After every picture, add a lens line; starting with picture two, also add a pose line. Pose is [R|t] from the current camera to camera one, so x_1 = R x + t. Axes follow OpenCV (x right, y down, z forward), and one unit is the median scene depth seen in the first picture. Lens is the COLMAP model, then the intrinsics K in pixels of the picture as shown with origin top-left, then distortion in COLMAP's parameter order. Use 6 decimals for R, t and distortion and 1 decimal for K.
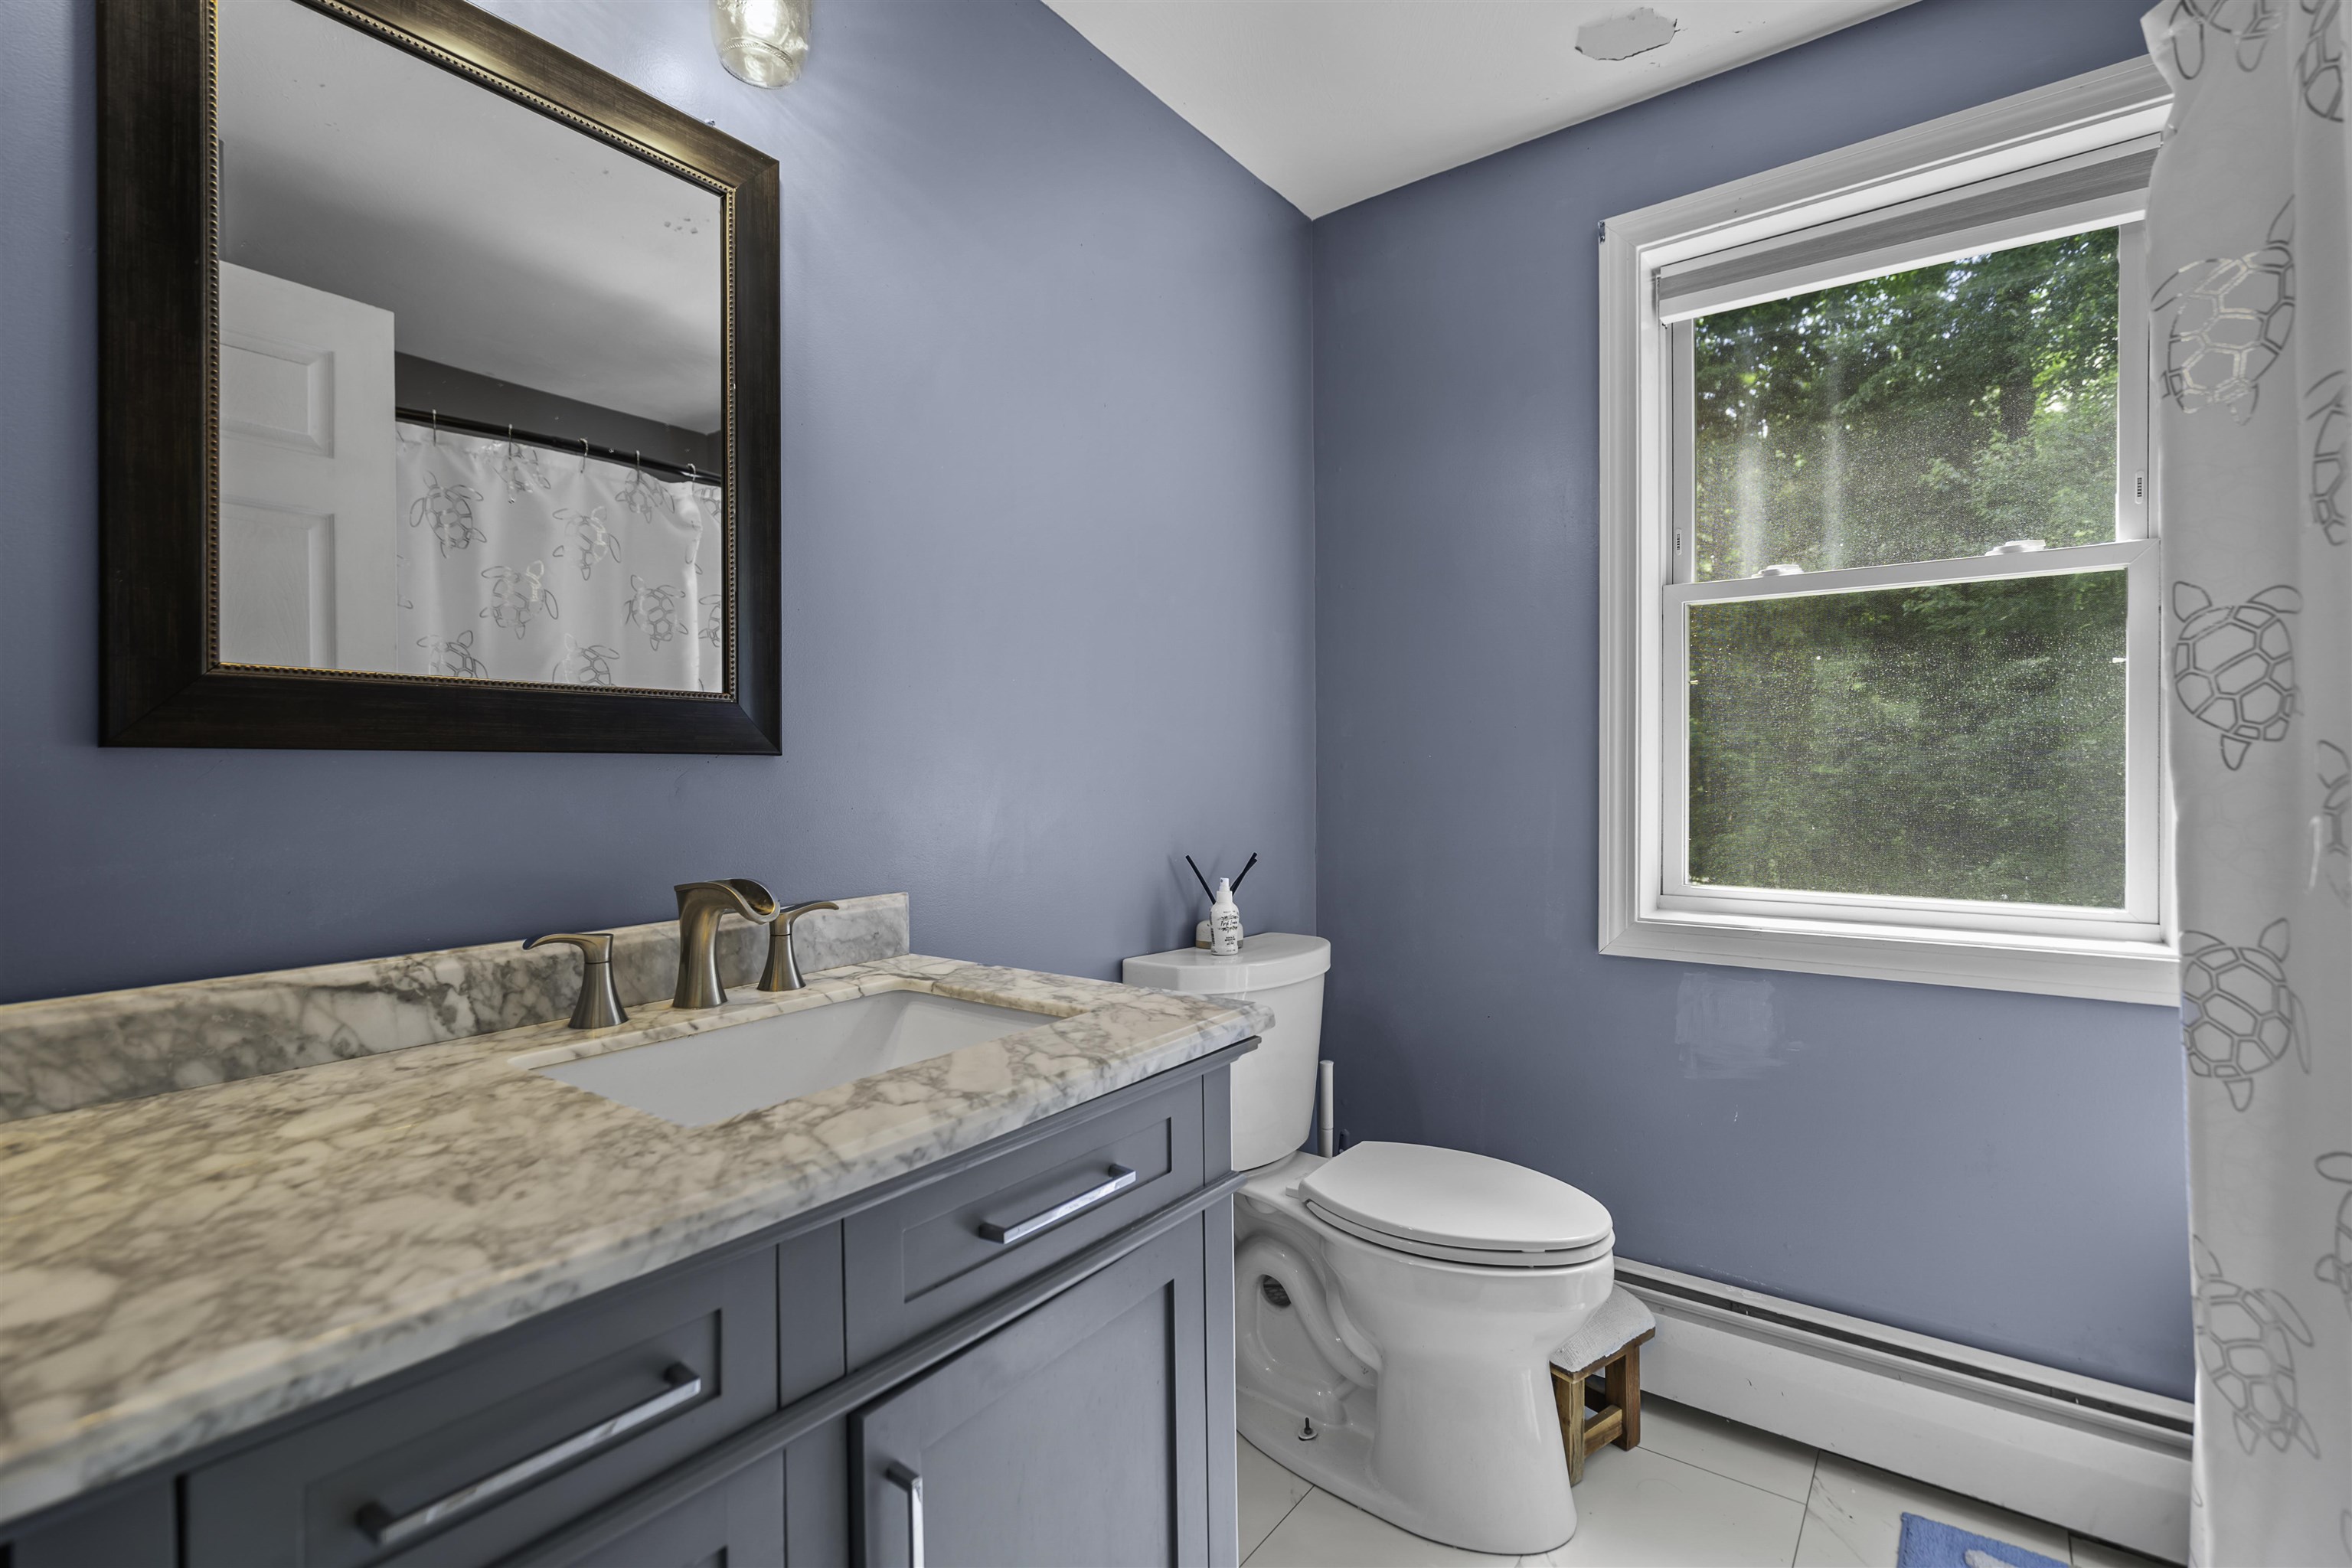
lens RADIAL K [[1070.2, 0, 1181.4], [0, 1070.2, 770.8], [0, 0, 1]] dist [-0.004699, 0.001935]
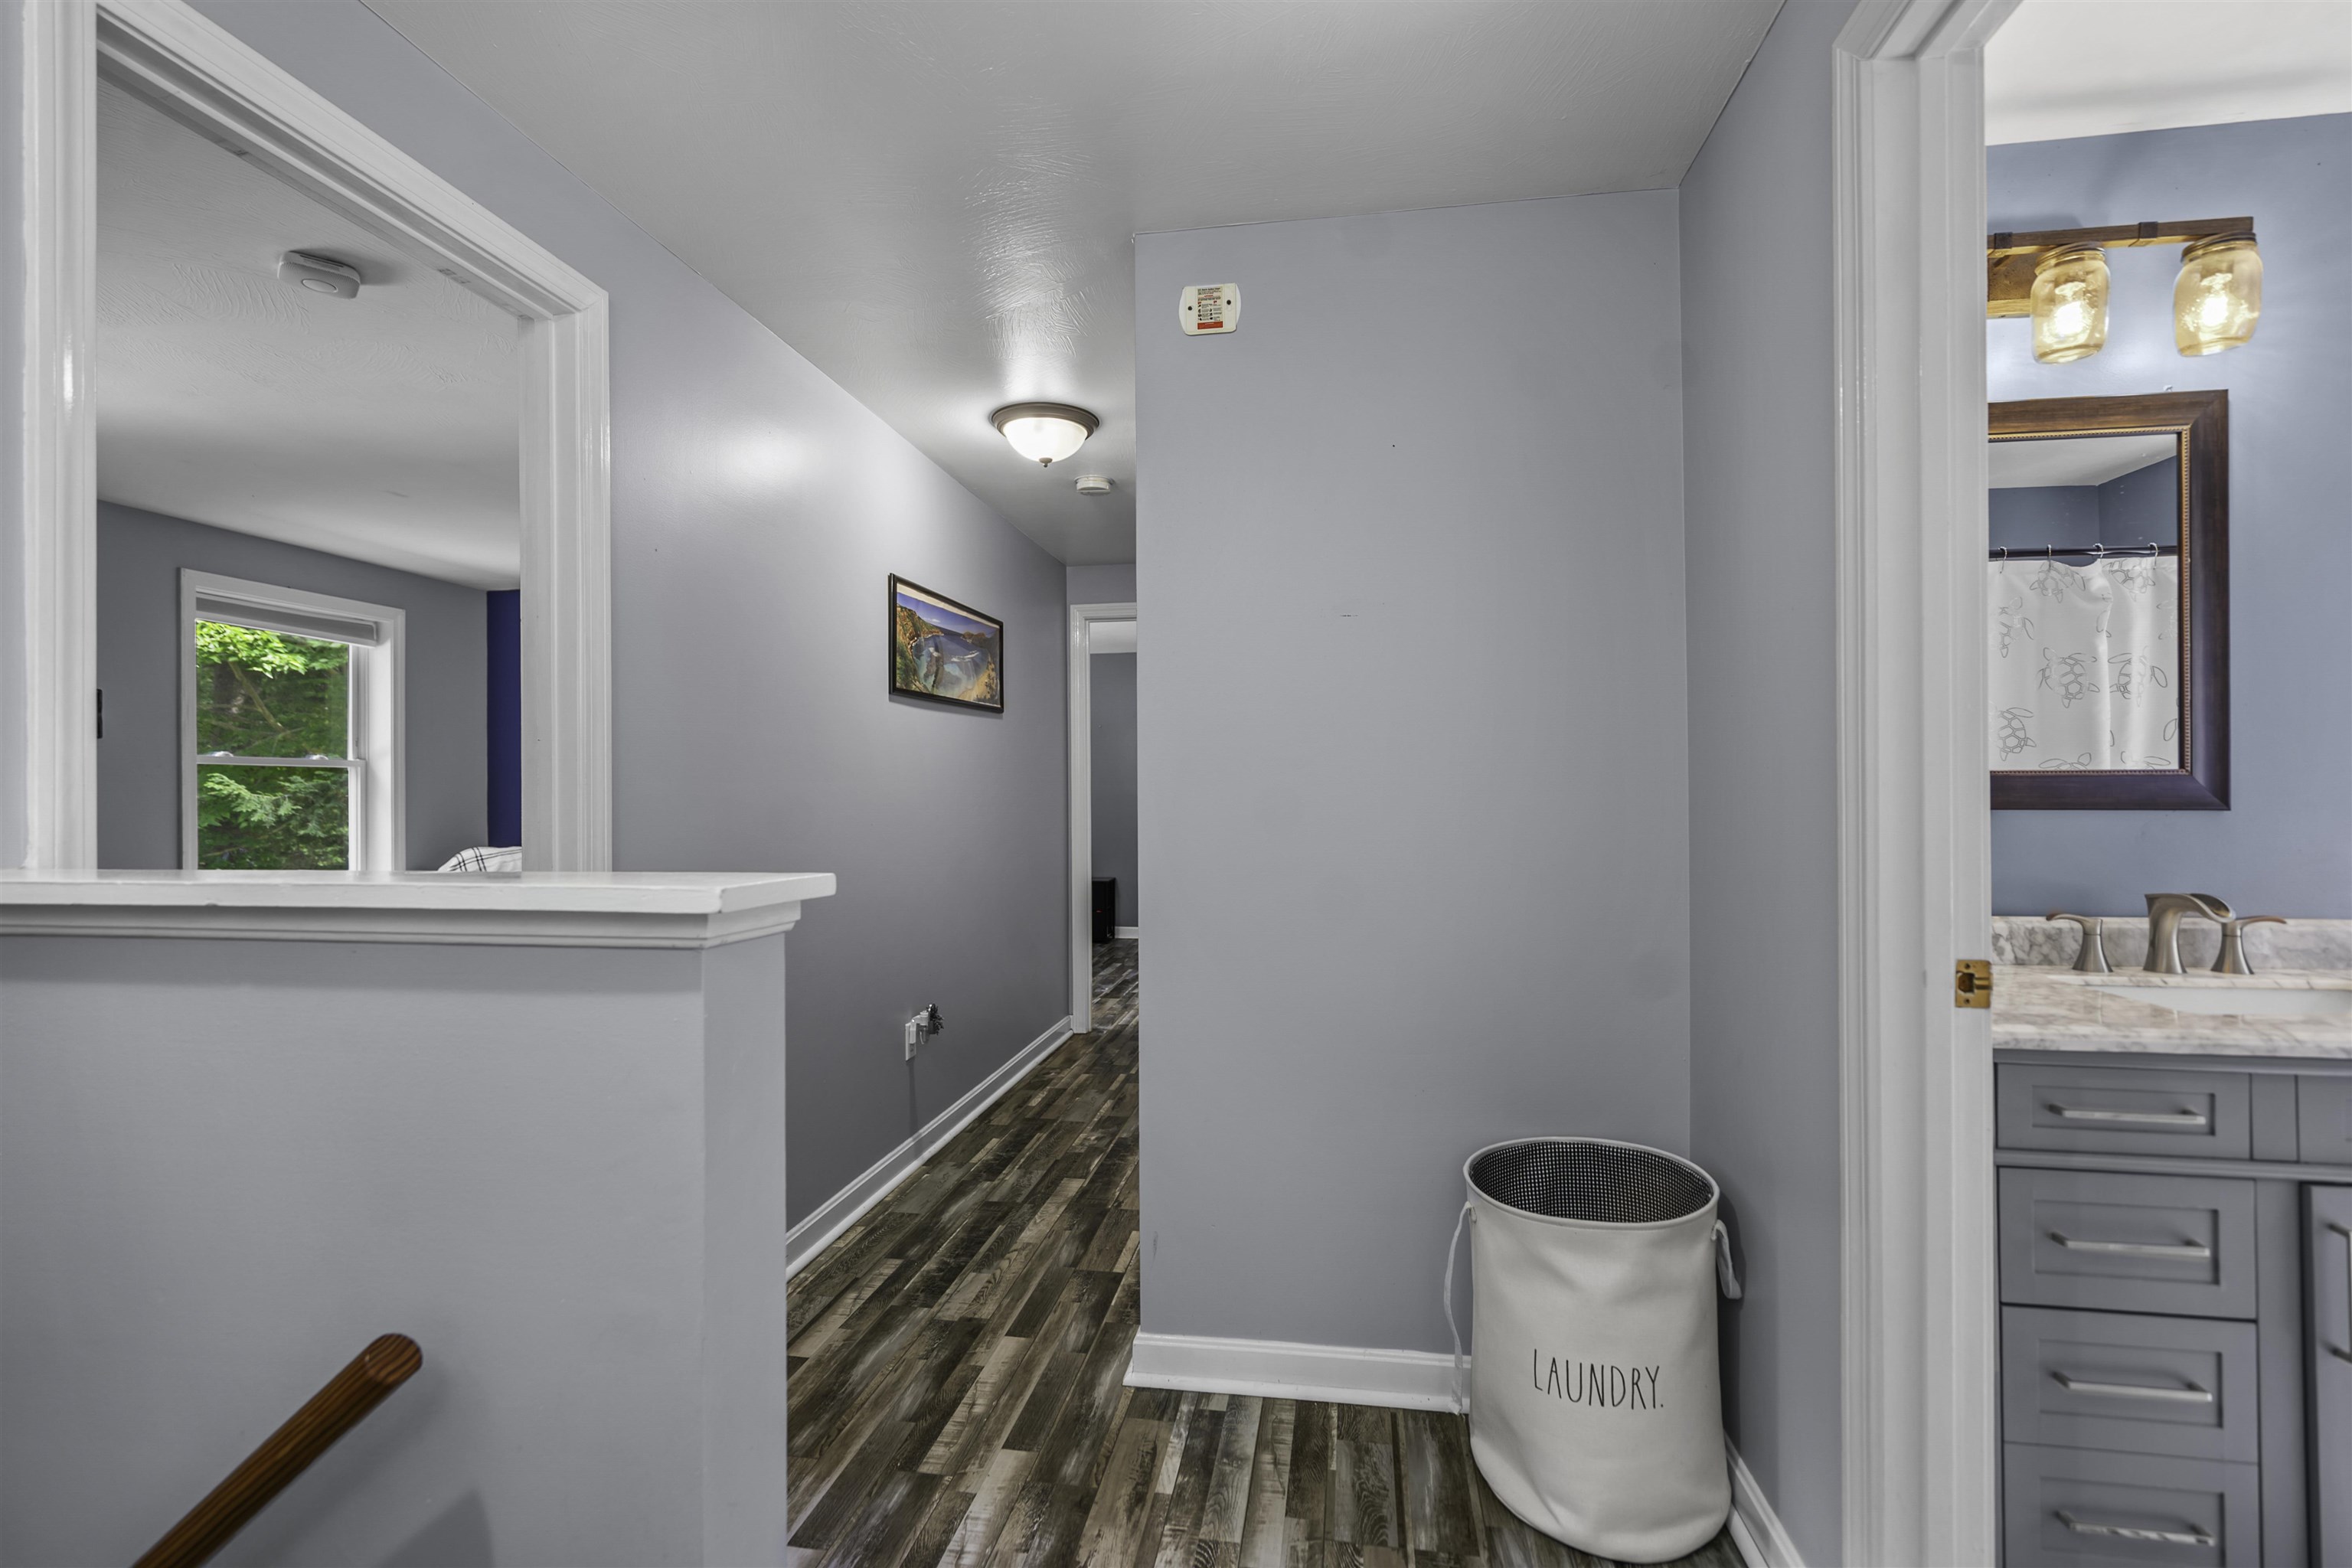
lens RADIAL K [[1070.2, 0, 1152.3], [0, 1070.2, 791.0], [0, 0, 1]] dist [-0.004699, 0.001935]
pose [[0.440570, 0.003478, -0.897711, 0.307478], [0.000082, 0.999992, 0.003914, -0.054714], [0.897718, -0.001799, 0.440567, -1.047187]]
